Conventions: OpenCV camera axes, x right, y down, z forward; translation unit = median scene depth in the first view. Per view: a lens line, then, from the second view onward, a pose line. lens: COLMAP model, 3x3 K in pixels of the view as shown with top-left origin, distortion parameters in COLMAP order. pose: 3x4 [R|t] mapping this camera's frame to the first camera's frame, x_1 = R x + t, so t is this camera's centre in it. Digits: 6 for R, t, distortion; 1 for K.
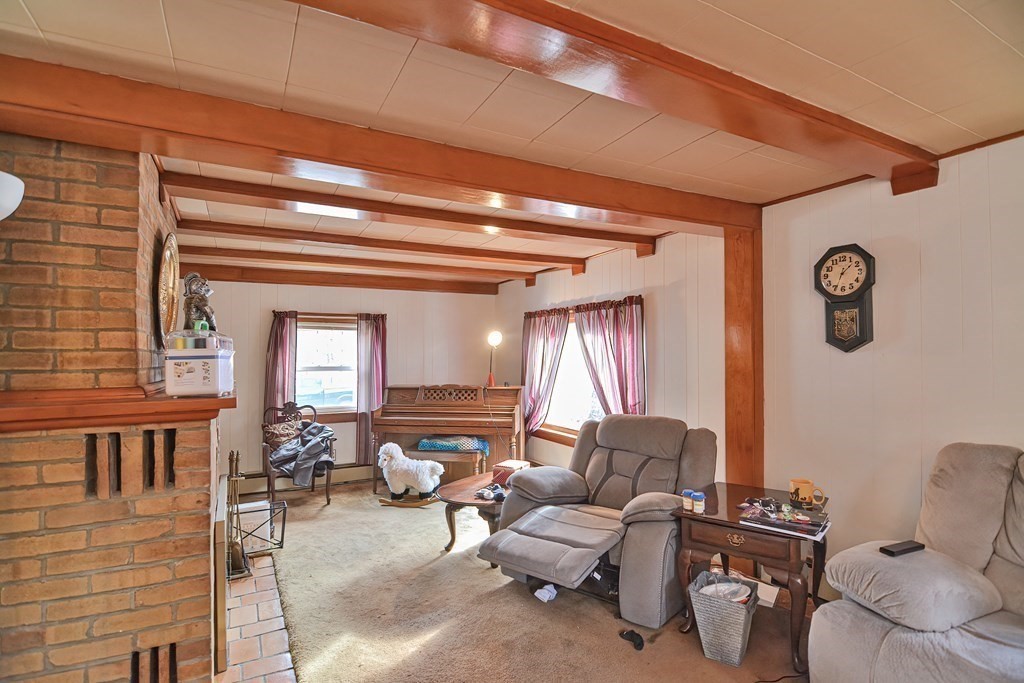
lens RADIAL K [[496.6, 0, 503.8], [0, 496.6, 344.8], [0, 0, 1]] dist [-0.001876, -0.010710]
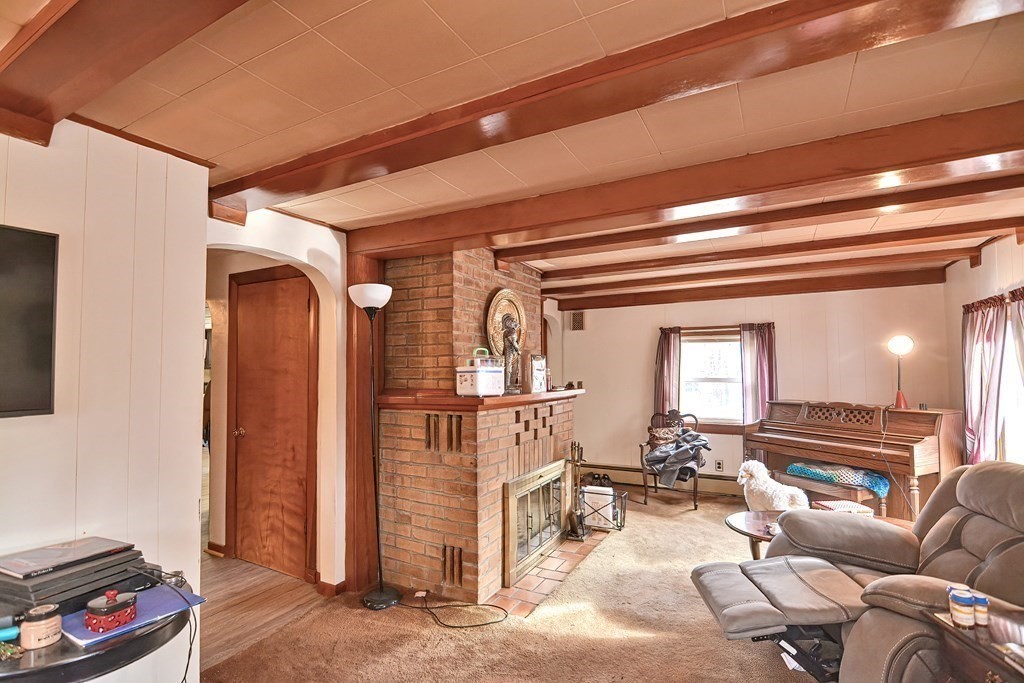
lens RADIAL K [[496.6, 0, 503.8], [0, 496.6, 344.8], [0, 0, 1]] dist [-0.001876, -0.010710]
pose [[0.540069, -0.037520, -0.840784, 0.319094], [0.022664, 0.999292, -0.030035, -0.004408], [0.841316, -0.002835, 0.540537, 0.093354]]
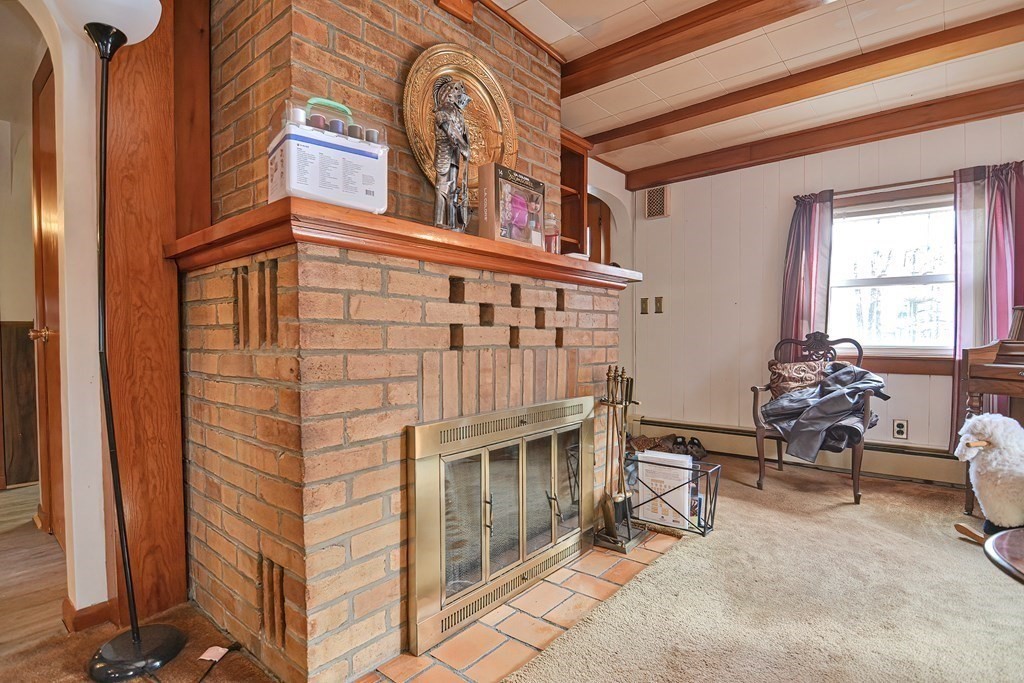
lens RADIAL K [[512.5, 0, 506.1], [0, 512.5, 346.3], [0, 0, 1]] dist [-0.002525, -0.013806]
pose [[0.358750, 0.021600, -0.933184, 0.046796], [0.024667, 0.999164, 0.032610, 0.109280], [0.933108, -0.034718, 0.357917, 0.414006]]
